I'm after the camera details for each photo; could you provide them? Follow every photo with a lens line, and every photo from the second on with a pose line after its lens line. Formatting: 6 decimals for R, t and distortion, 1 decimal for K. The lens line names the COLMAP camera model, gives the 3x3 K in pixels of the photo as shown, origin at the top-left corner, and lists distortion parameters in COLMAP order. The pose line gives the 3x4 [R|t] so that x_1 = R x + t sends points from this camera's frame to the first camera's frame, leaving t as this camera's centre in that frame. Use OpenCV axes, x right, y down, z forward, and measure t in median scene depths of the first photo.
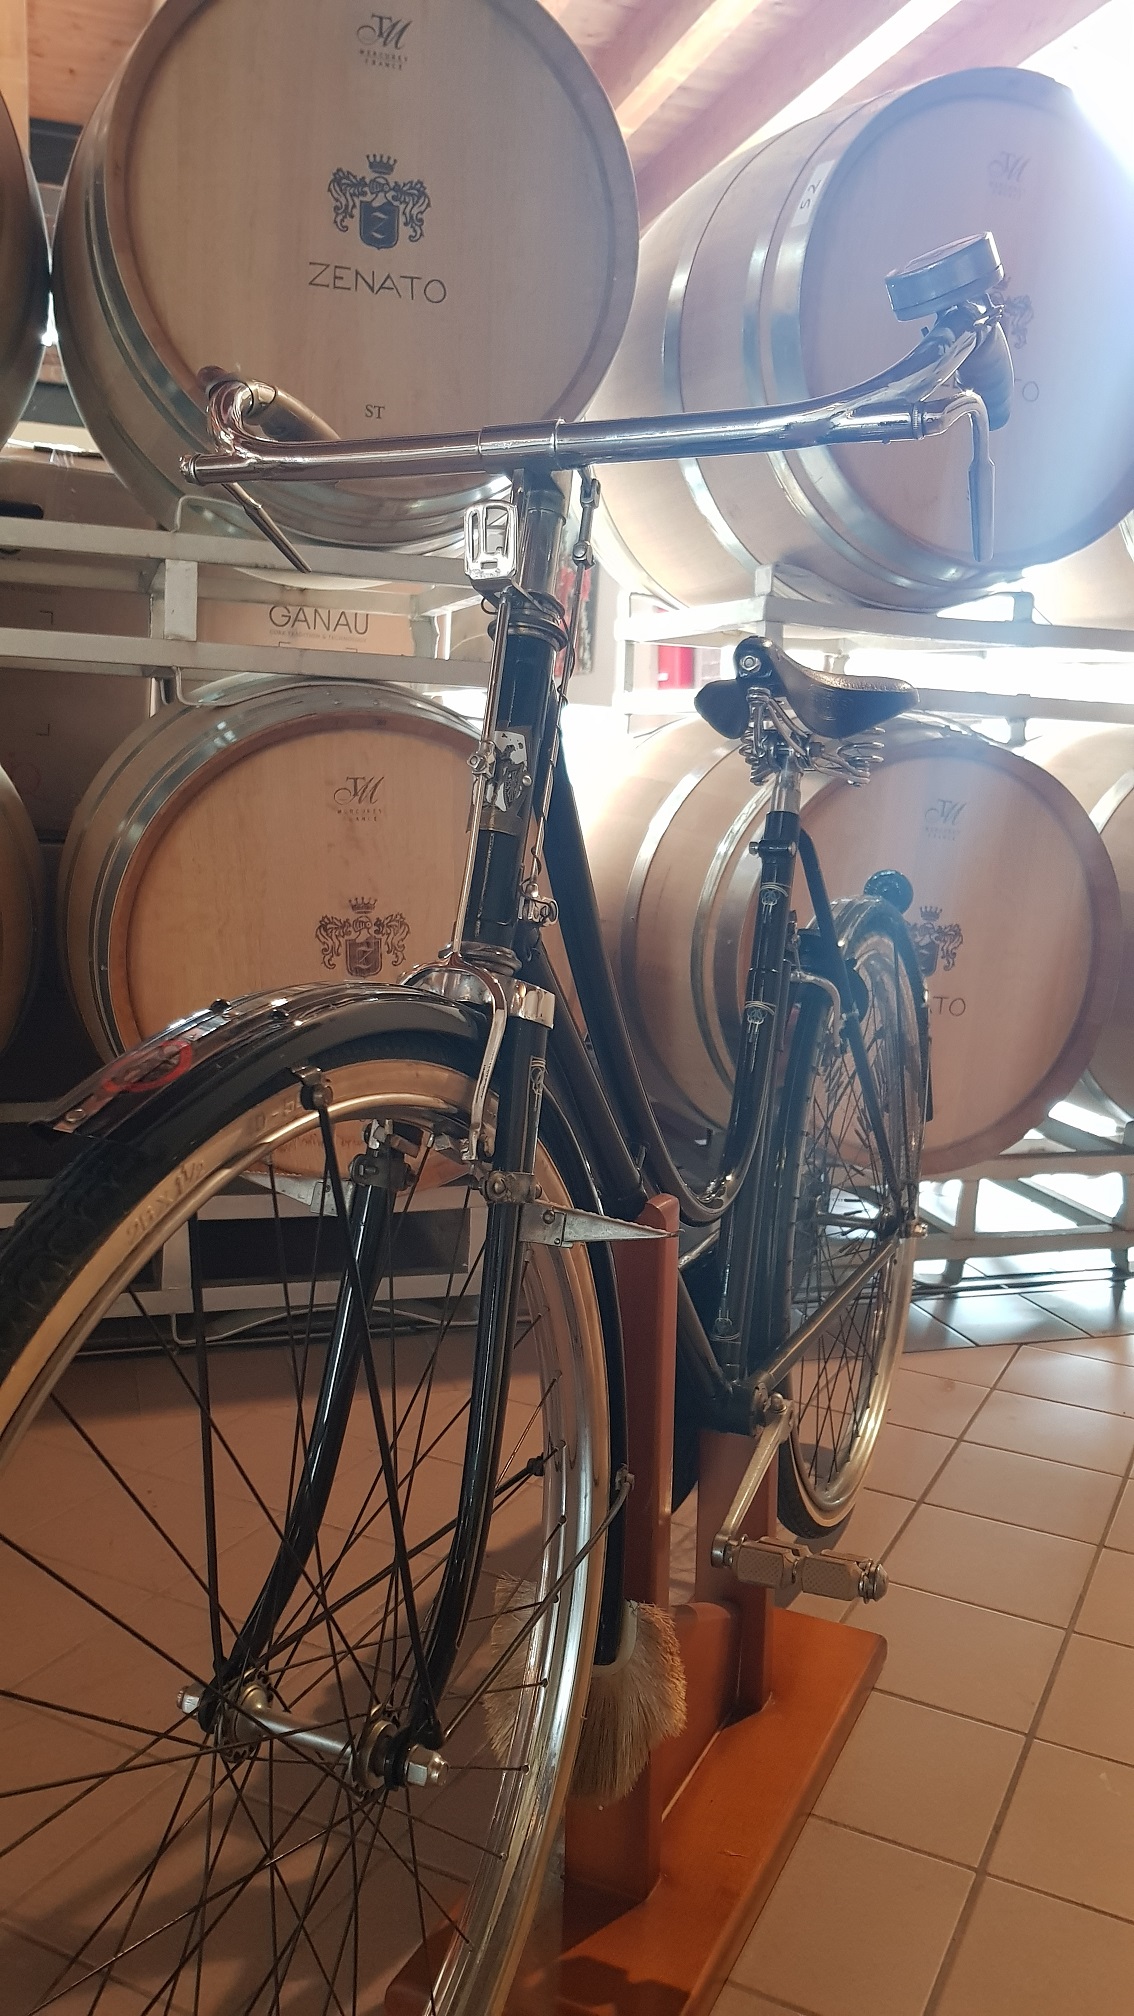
lens RADIAL K [[1578.5, 0, 609.1], [0, 1578.5, 979.3], [0, 0, 1]] dist [0.087776, -0.175037]
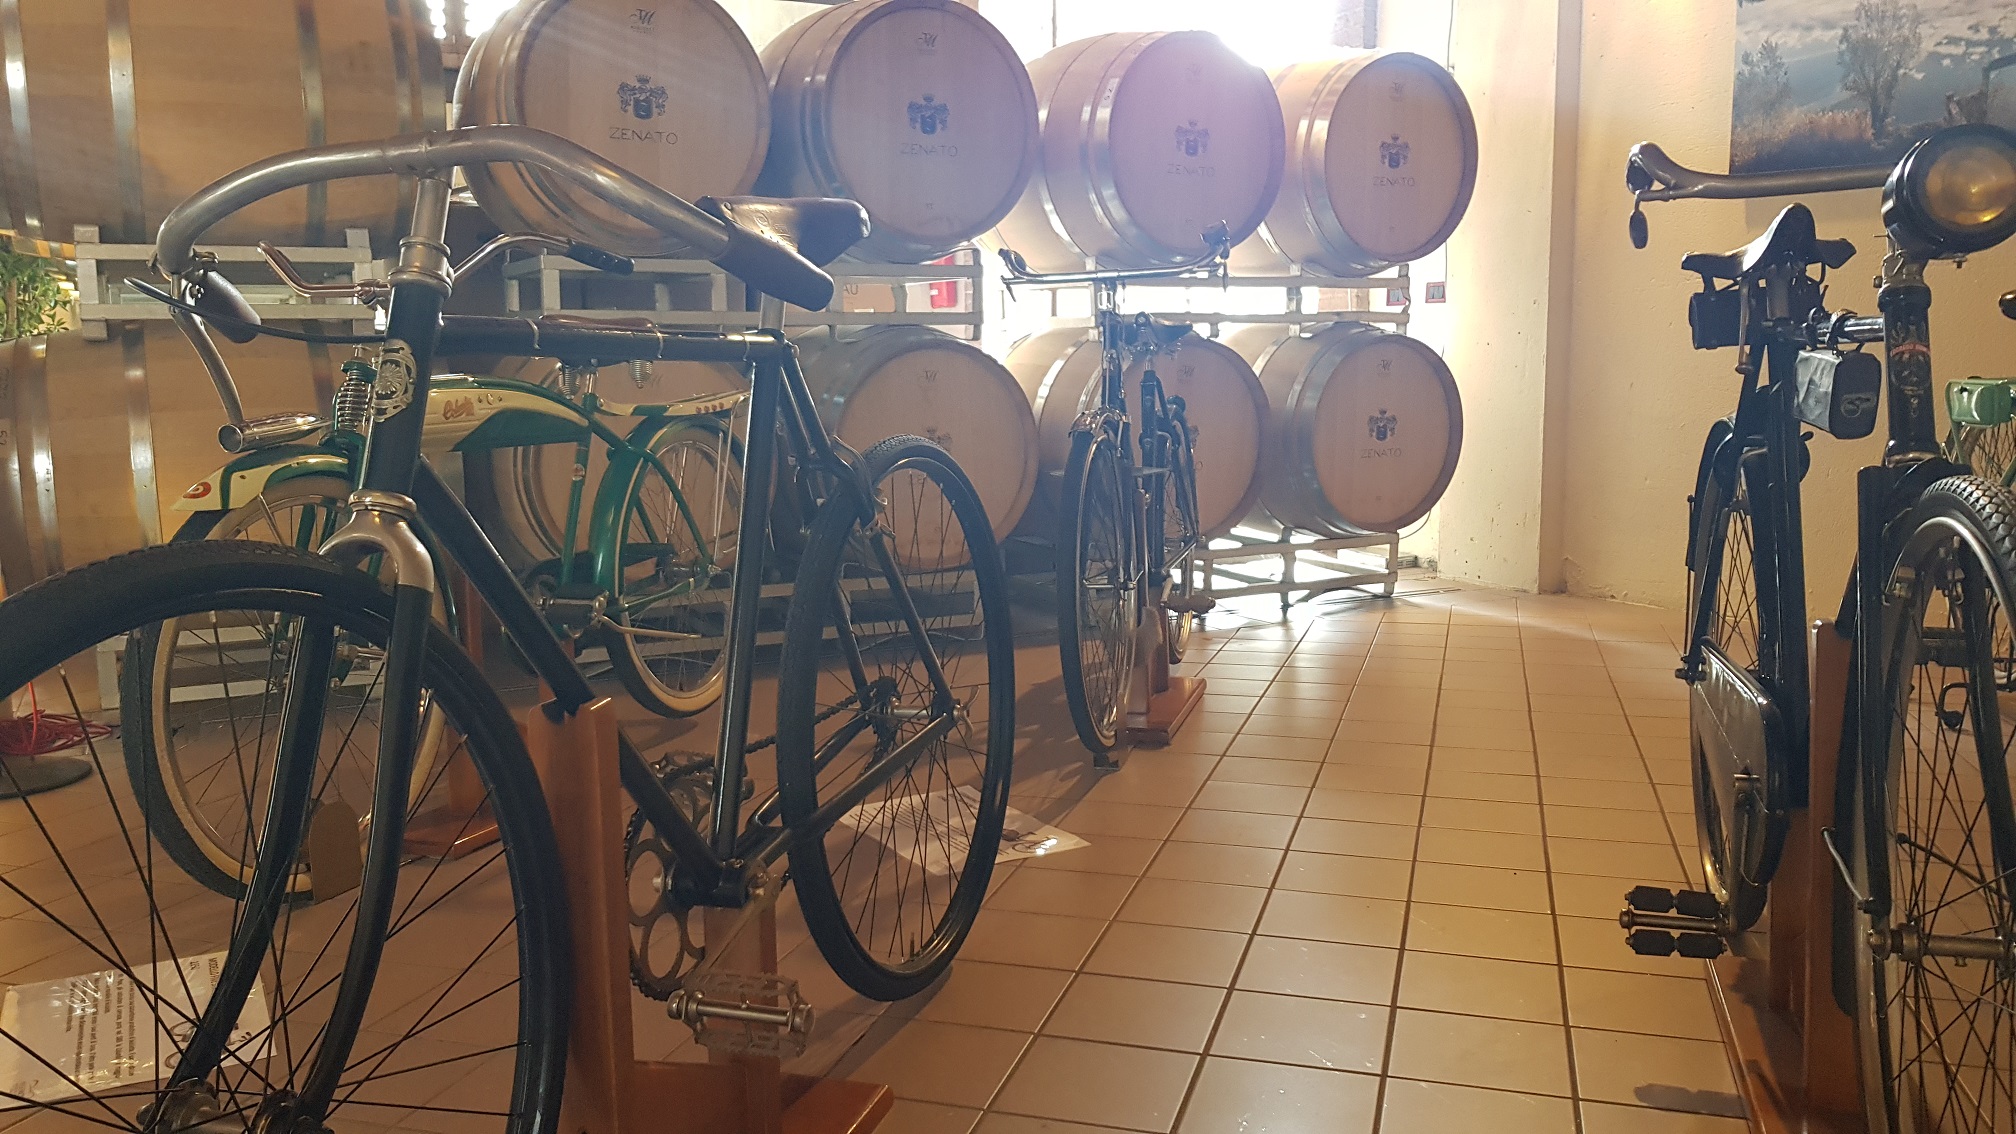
lens RADIAL K [[1578.5, 0, 1008.0], [0, 1578.5, 567.0], [0, 0, 1]] dist [0.087776, -0.175037]
pose [[0.986977, -0.076789, 0.141349, -0.371246], [0.076662, 0.997037, 0.006352, 0.133726], [-0.141418, 0.004567, 0.989939, -1.145710]]
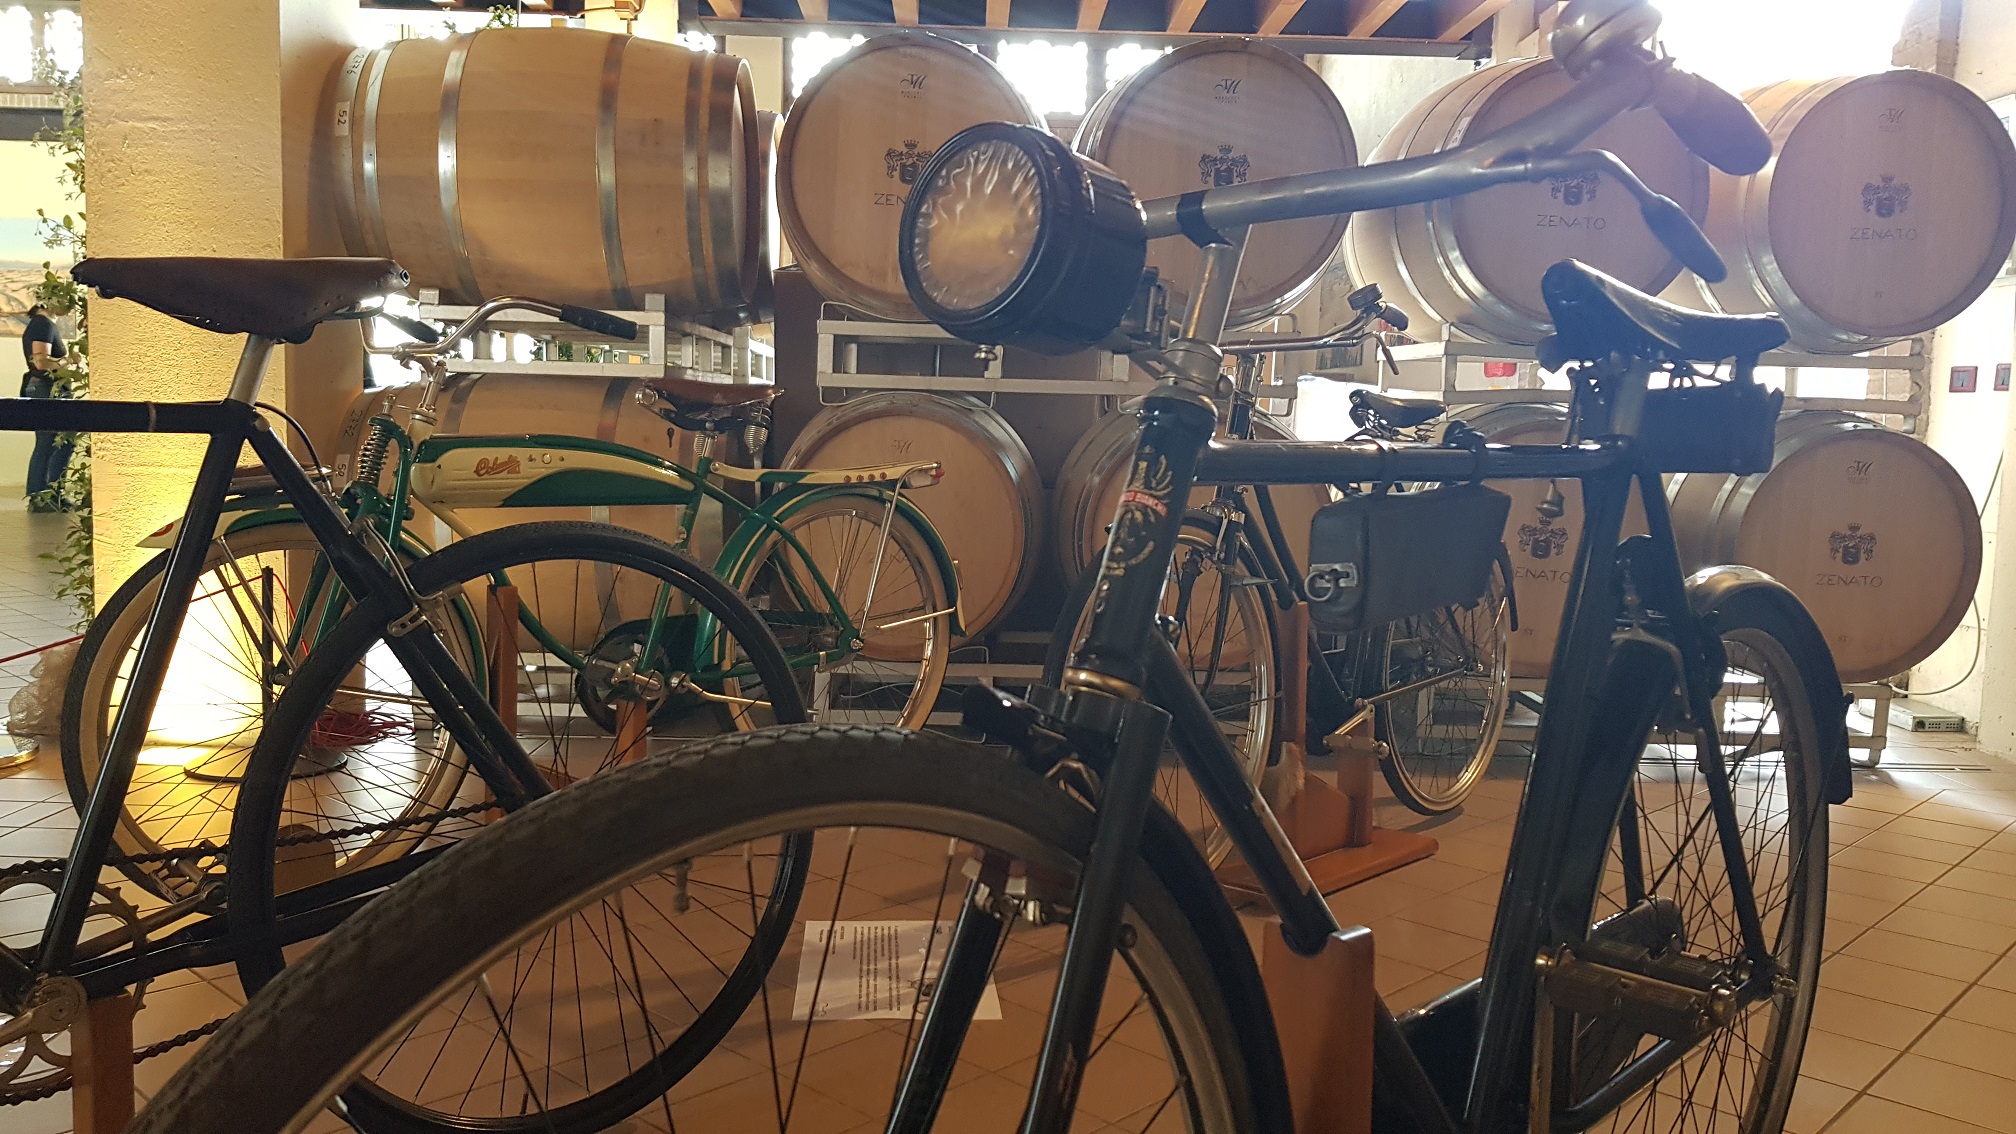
lens RADIAL K [[1578.5, 0, 1008.0], [0, 1578.5, 567.0], [0, 0, 1]] dist [0.087776, -0.175037]
pose [[0.951713, 0.006846, -0.306913, 0.204643], [-0.022838, 0.998560, -0.048544, 0.116689], [0.306139, 0.053209, 0.950499, -0.914678]]
